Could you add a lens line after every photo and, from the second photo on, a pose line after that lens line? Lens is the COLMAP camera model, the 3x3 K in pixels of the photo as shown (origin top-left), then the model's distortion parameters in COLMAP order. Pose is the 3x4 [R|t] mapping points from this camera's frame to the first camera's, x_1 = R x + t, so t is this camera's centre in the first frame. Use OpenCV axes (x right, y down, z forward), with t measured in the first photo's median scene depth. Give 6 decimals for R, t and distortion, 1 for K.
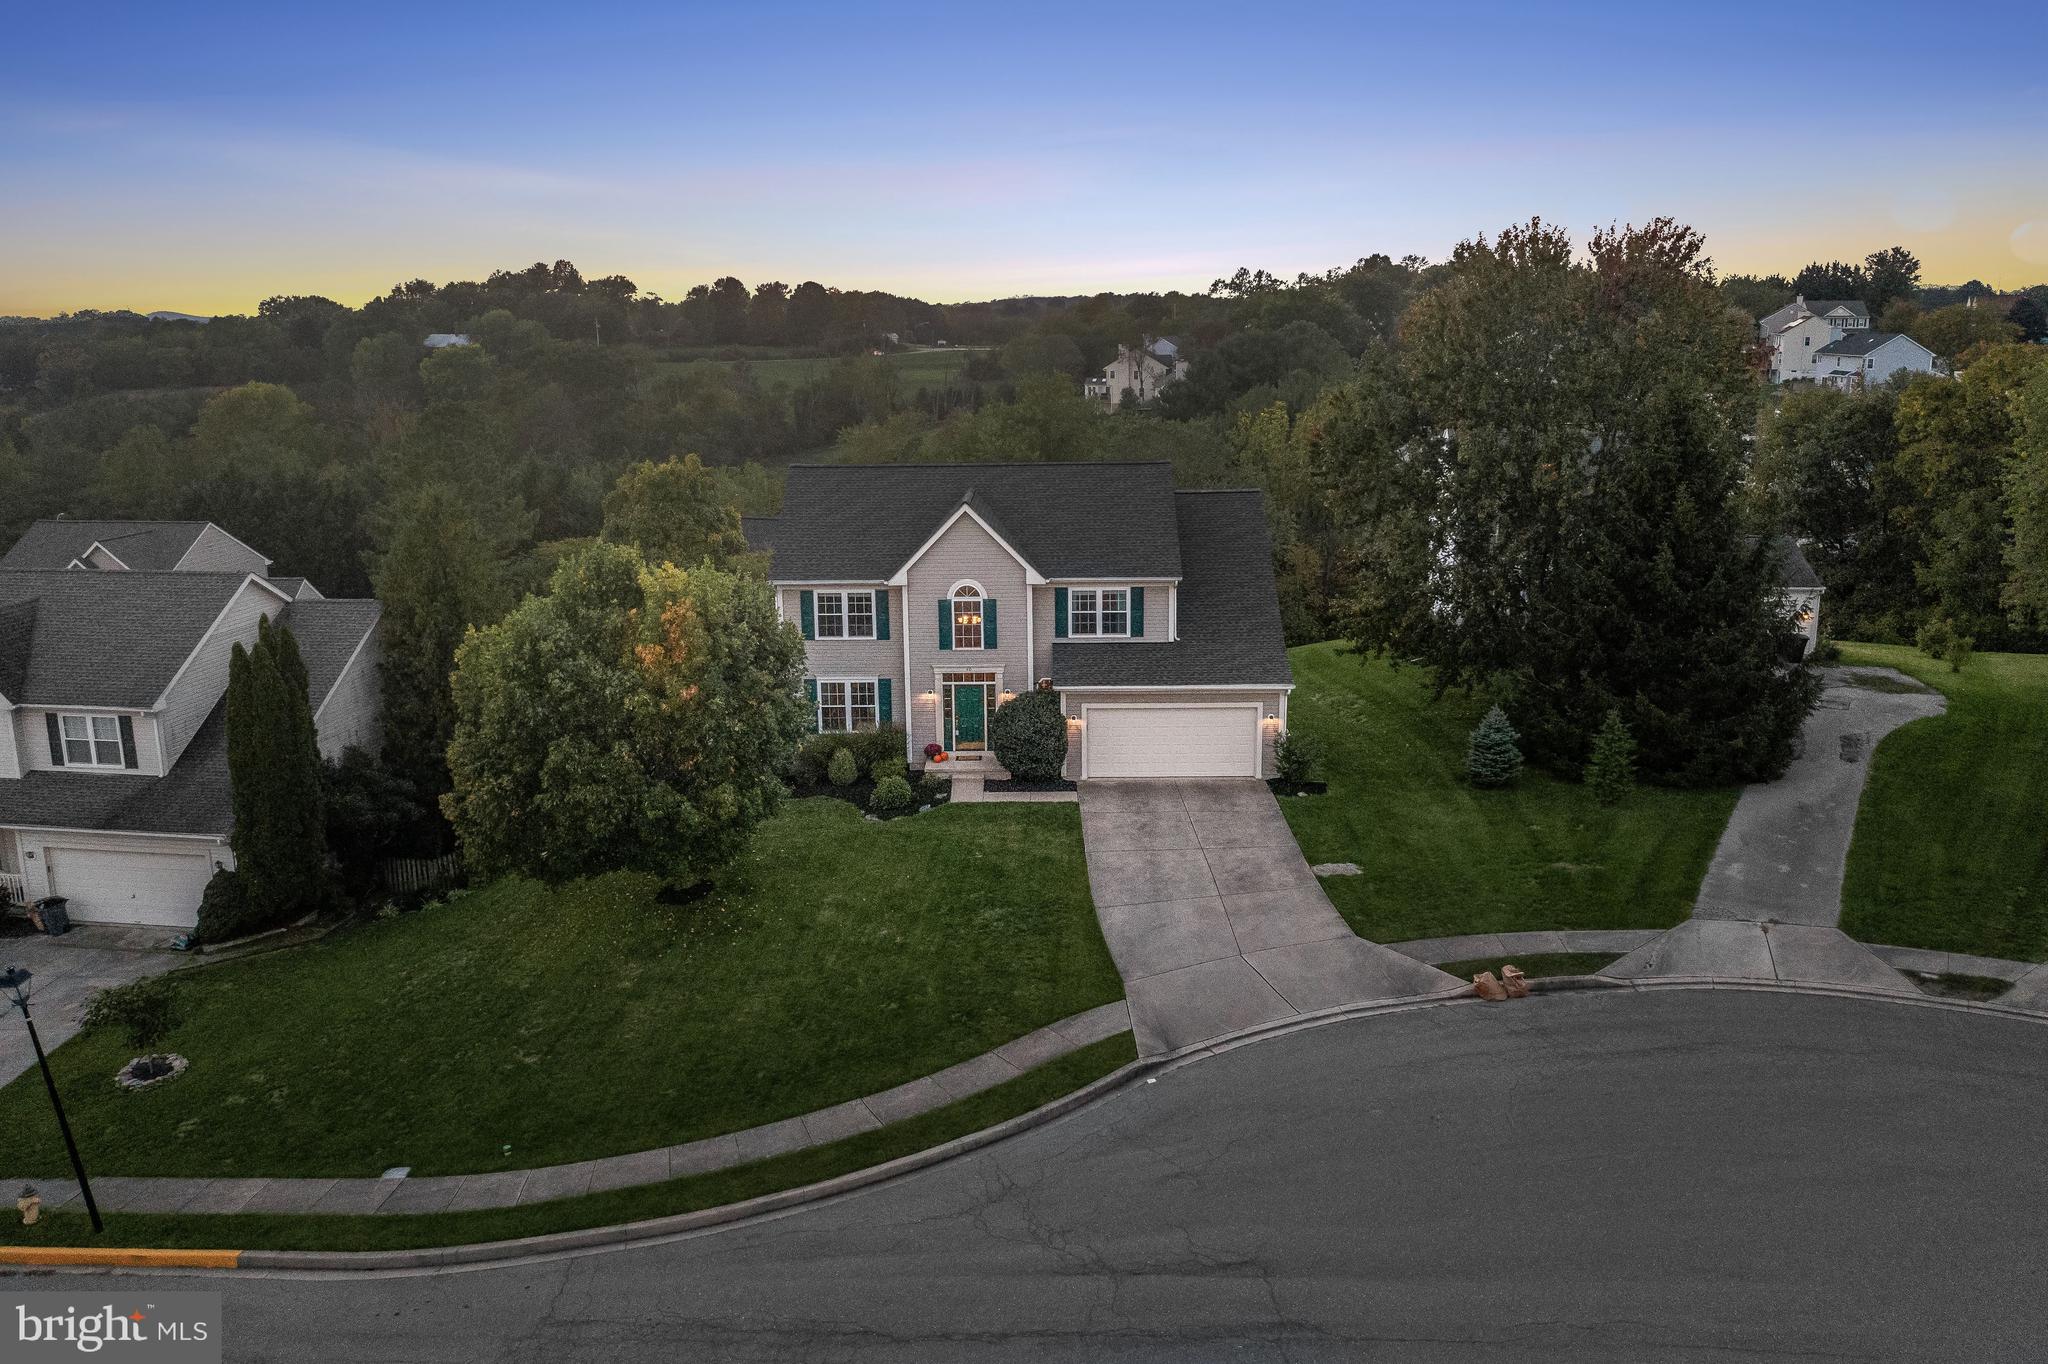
lens RADIAL K [[1622.7, 0, 1017.1], [0, 1622.7, 676.6], [0, 0, 1]] dist [-0.018500, -0.001479]
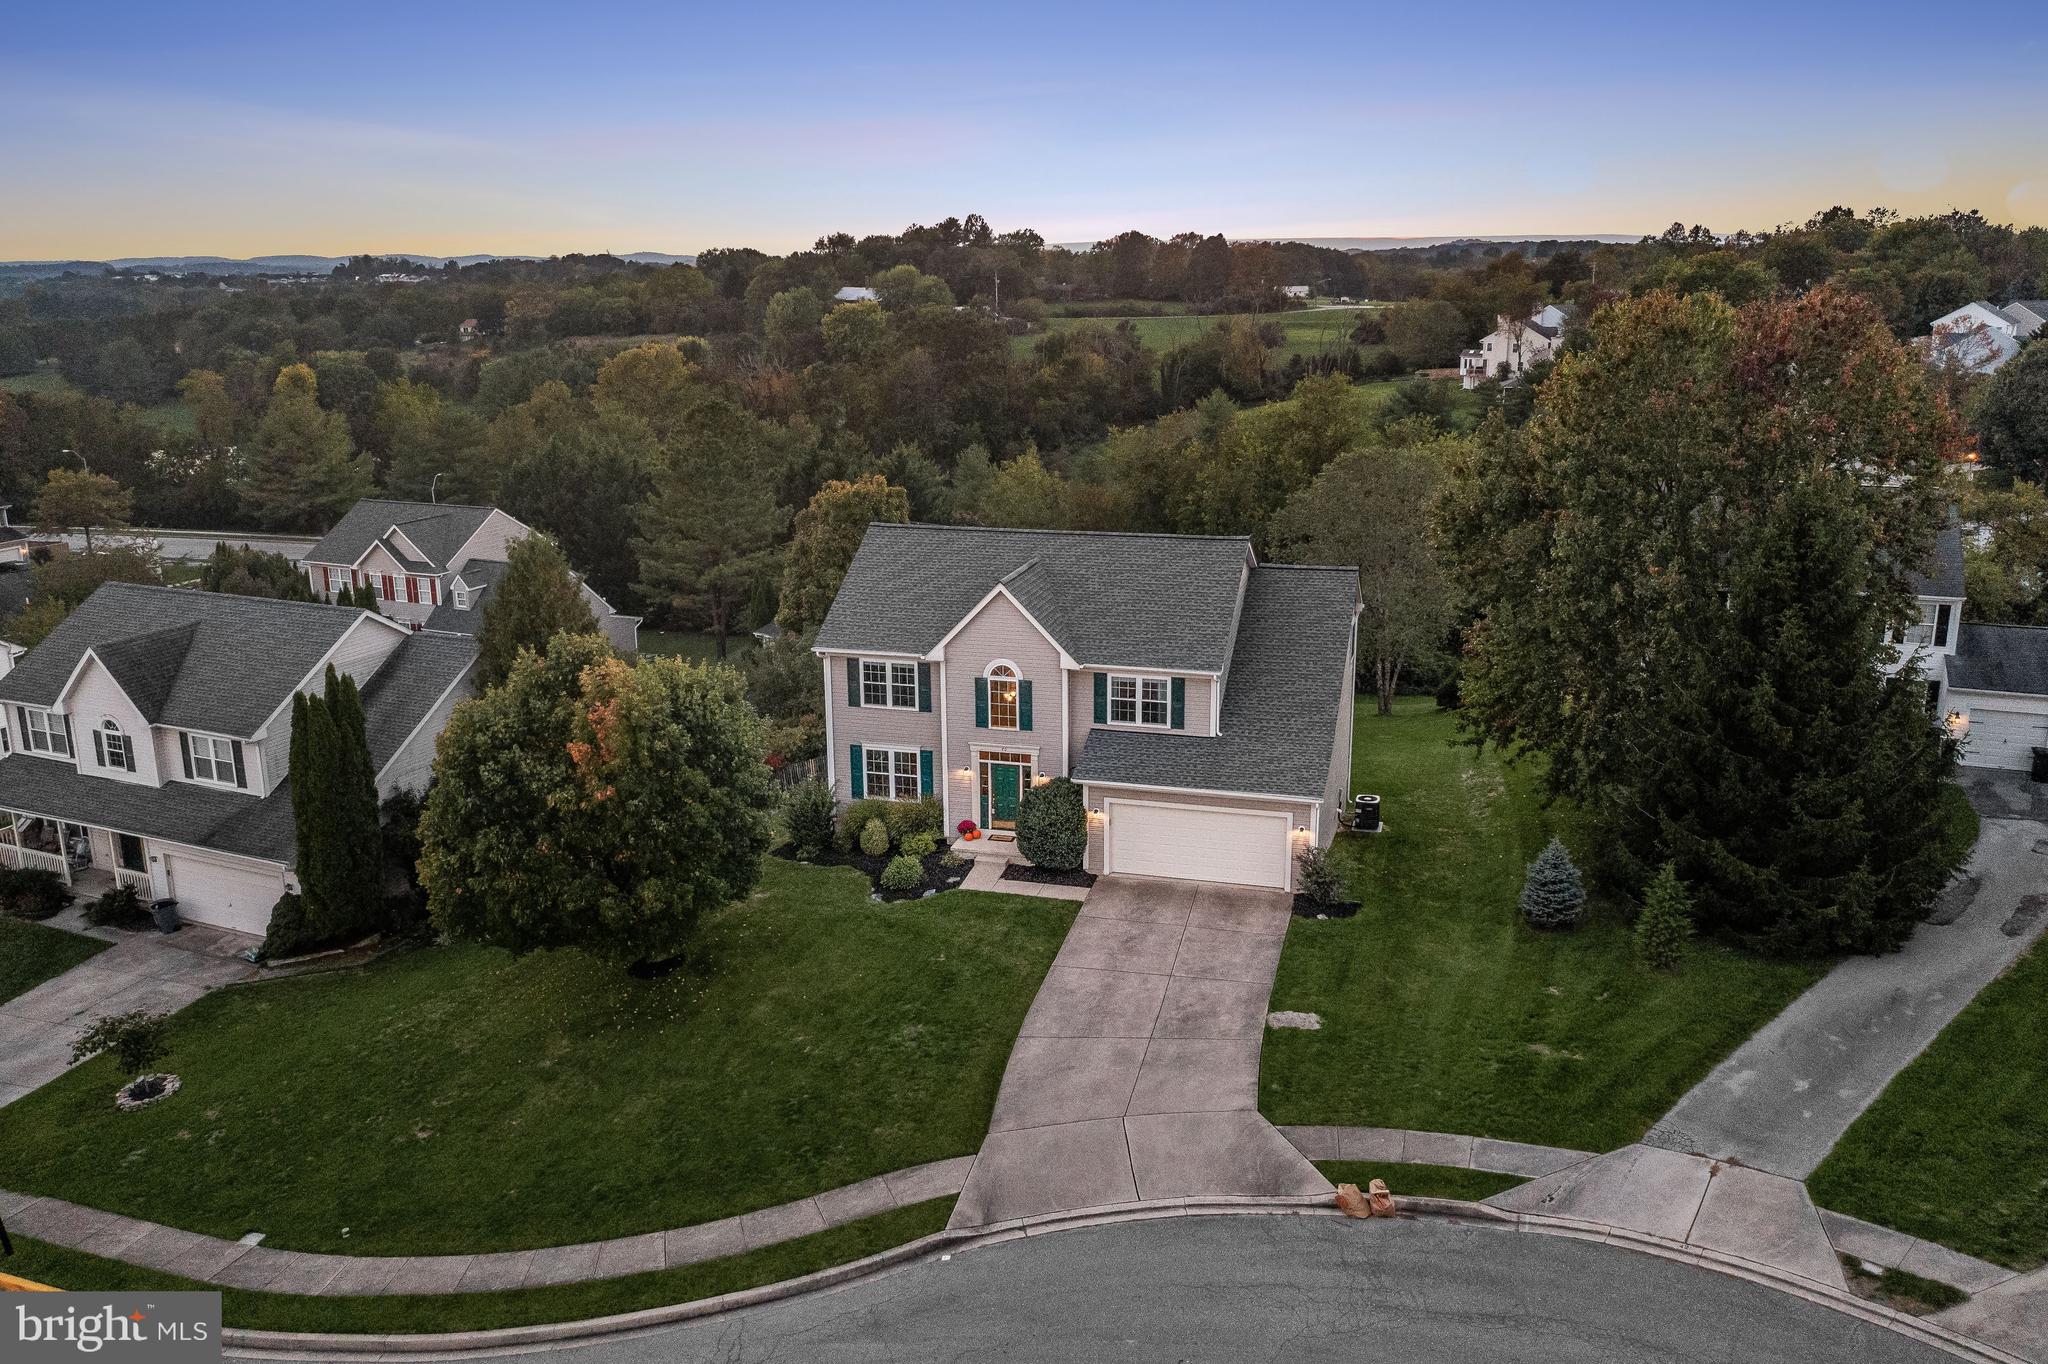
lens RADIAL K [[1624.2, 0, 1015.2], [0, 1624.2, 676.2], [0, 0, 1]] dist [-0.015343, -0.005395]
pose [[0.966447, 0.067361, -0.247877, 0.223443], [-0.059365, 0.997451, 0.039601, -0.090359], [0.249913, -0.023557, 0.967982, 0.054919]]
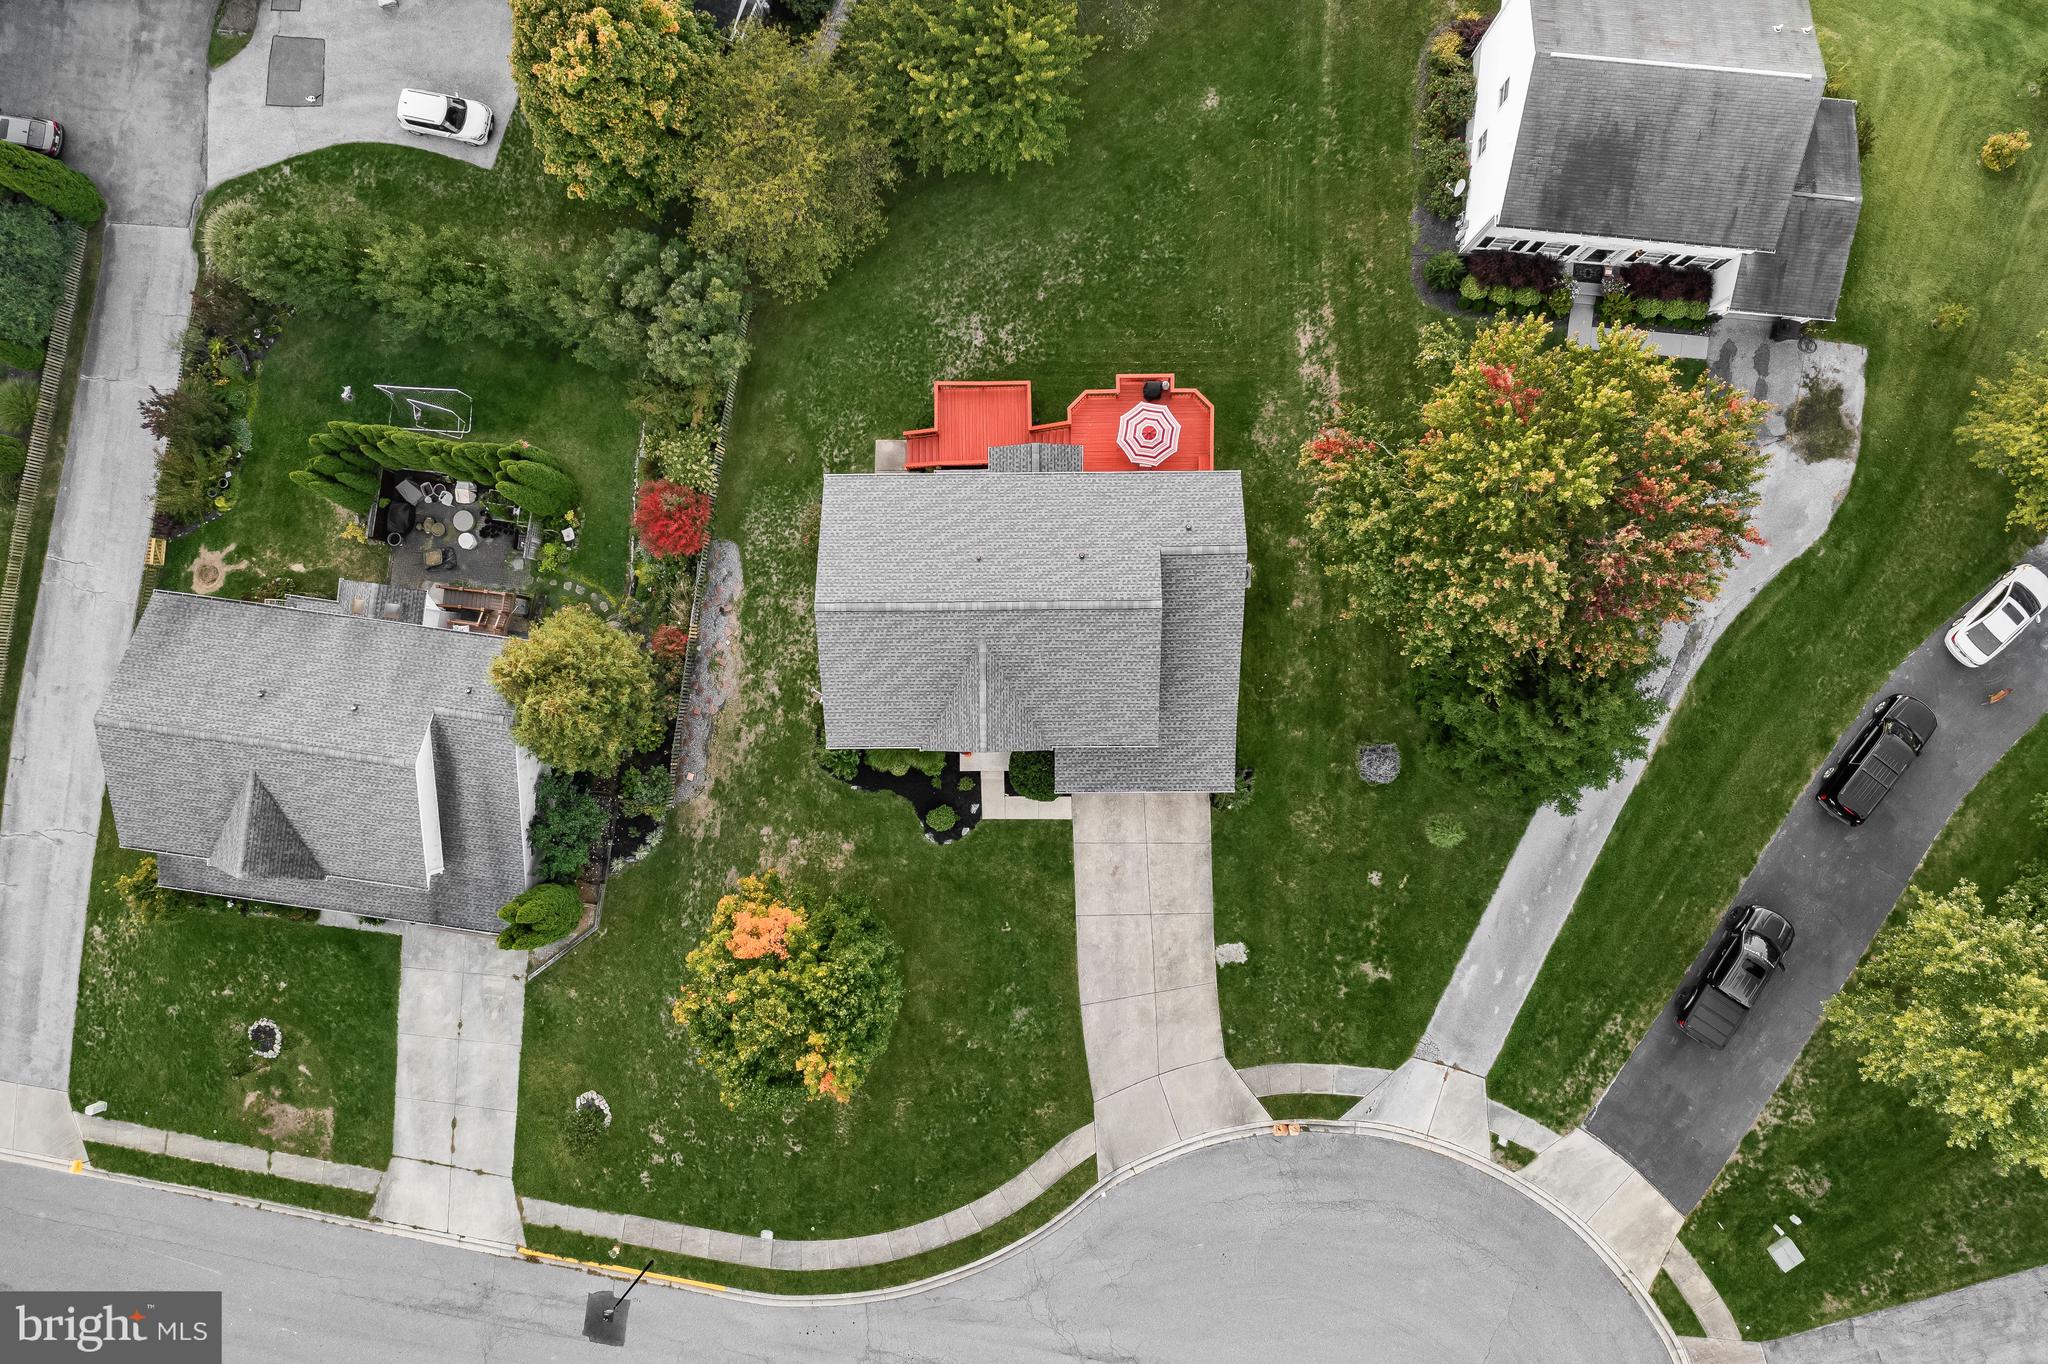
lens RADIAL K [[1615.6, 0, 1016.7], [0, 1615.6, 679.1], [0, 0, 1]] dist [-0.015329, 0.004648]
pose [[0.999481, -0.030087, -0.011532, 0.008977], [0.018284, 0.234856, 0.971858, -1.301544], [-0.026532, -0.971564, 0.235285, 0.767406]]
